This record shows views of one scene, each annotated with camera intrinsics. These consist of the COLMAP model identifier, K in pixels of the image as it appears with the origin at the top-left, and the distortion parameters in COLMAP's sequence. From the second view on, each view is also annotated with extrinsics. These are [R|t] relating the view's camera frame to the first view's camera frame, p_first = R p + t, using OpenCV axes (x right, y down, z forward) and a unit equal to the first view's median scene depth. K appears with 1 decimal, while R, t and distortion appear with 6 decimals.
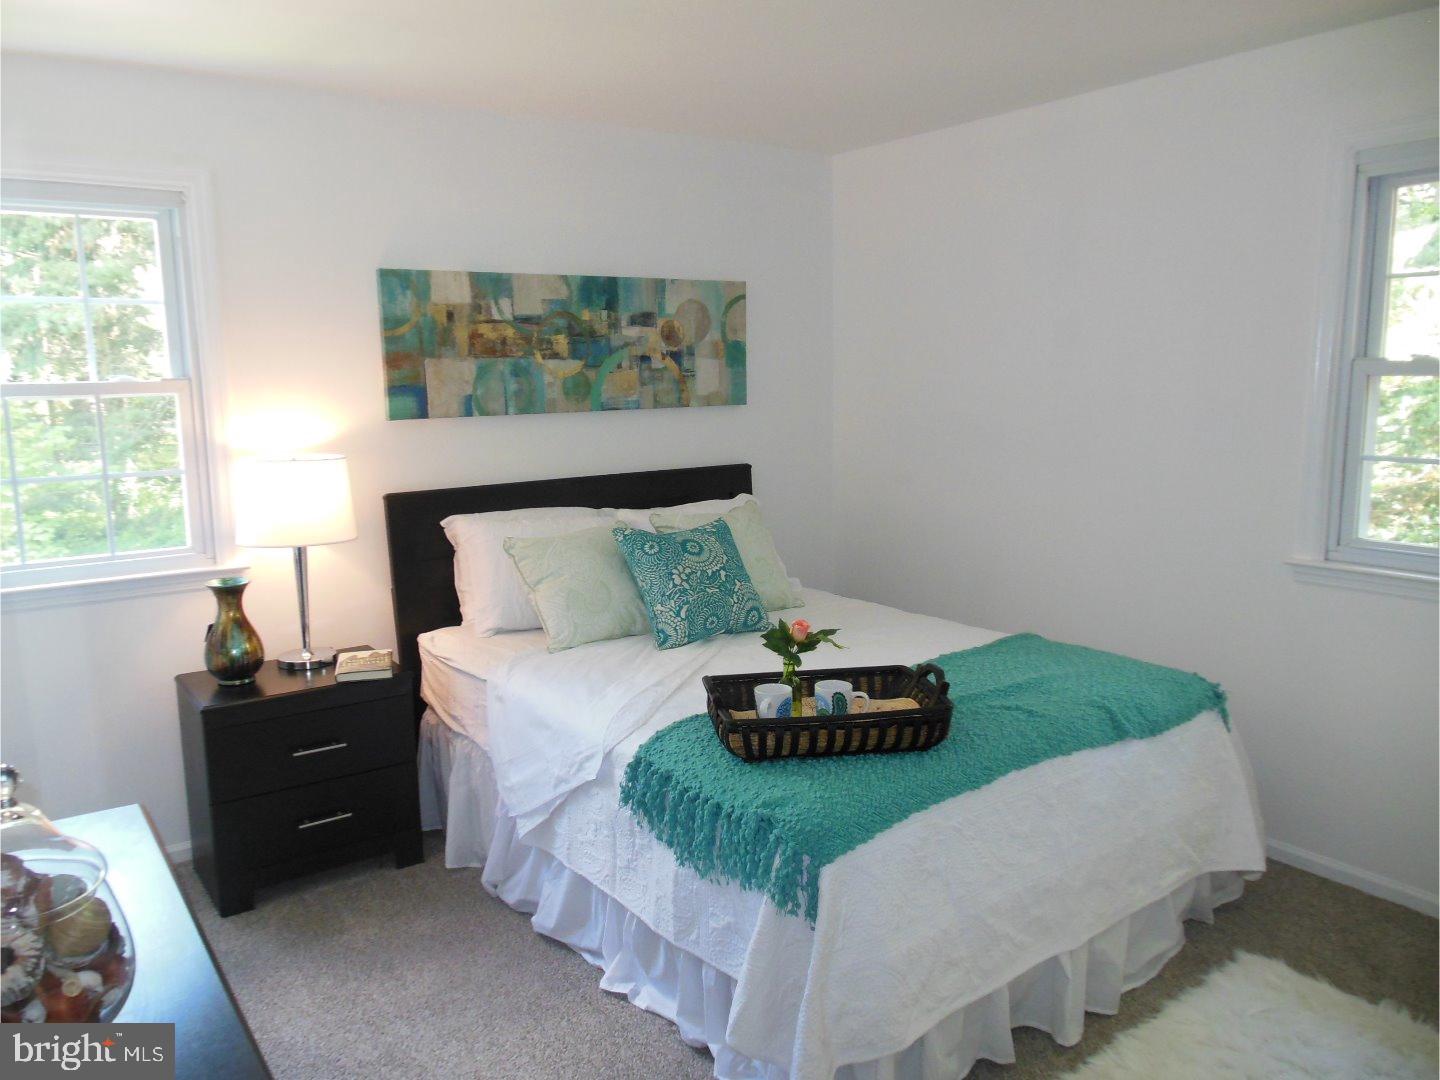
lens RADIAL K [[1091.5, 0, 708.1], [0, 1091.5, 543.1], [0, 0, 1]] dist [-0.093130, 0.132940]
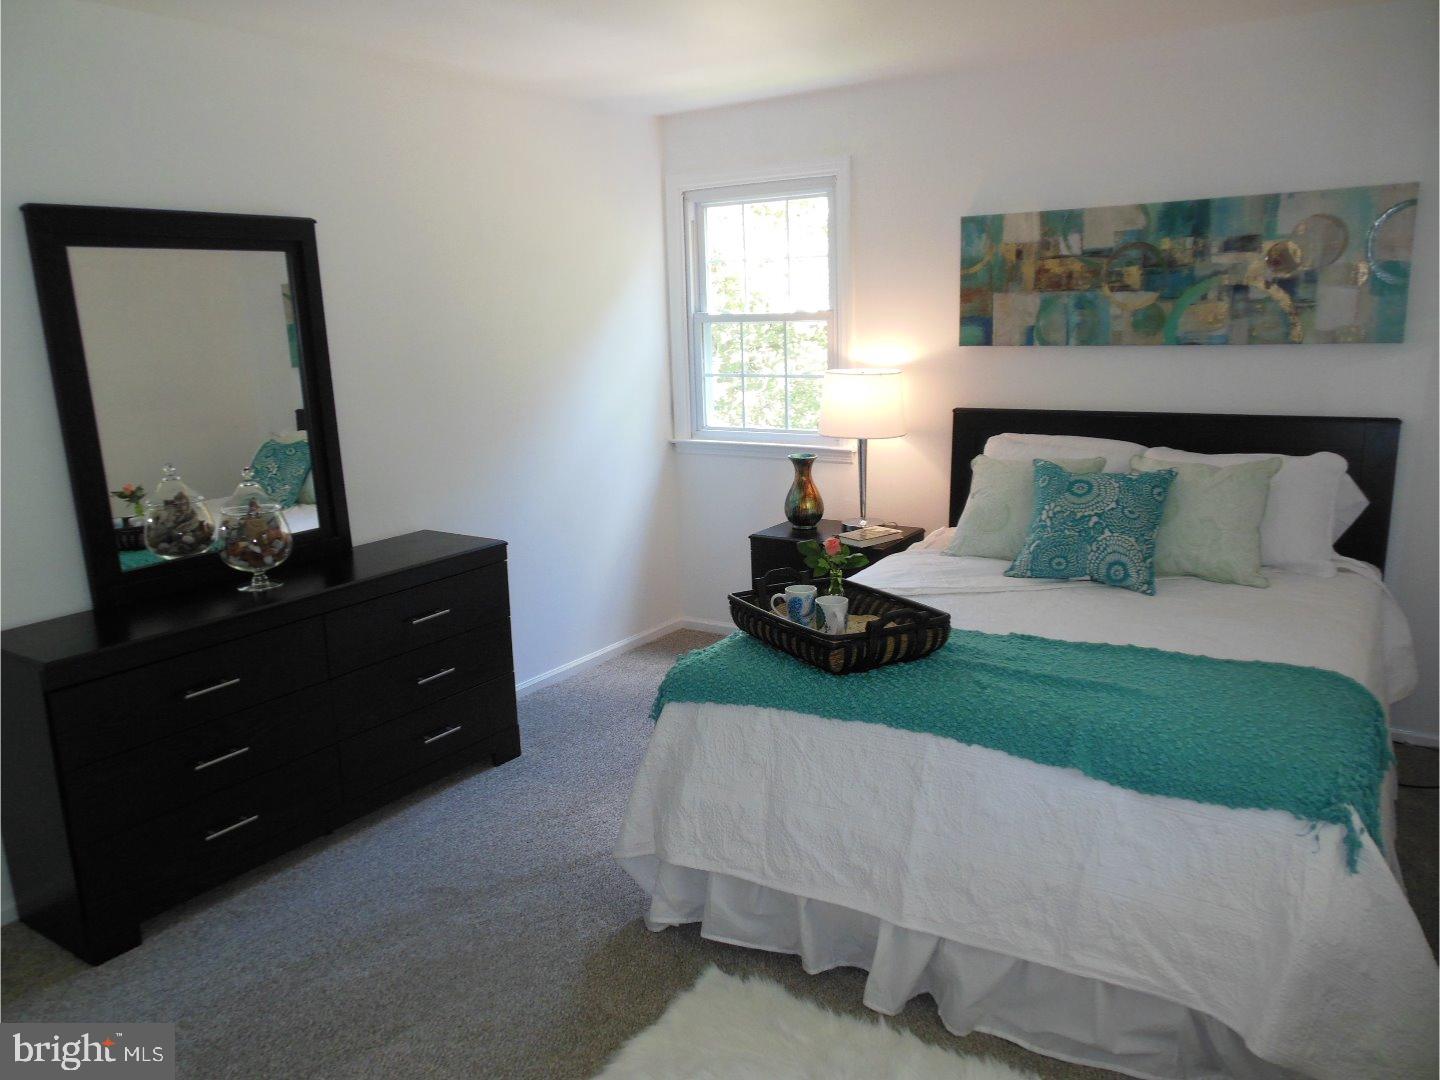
lens RADIAL K [[1091.5, 0, 708.1], [0, 1091.5, 543.1], [0, 0, 1]] dist [-0.093130, 0.132940]
pose [[0.357346, 0.200308, -0.912239, 0.692301], [-0.121273, 0.978413, 0.167332, -0.063452], [0.926065, 0.050835, 0.373925, 0.293009]]
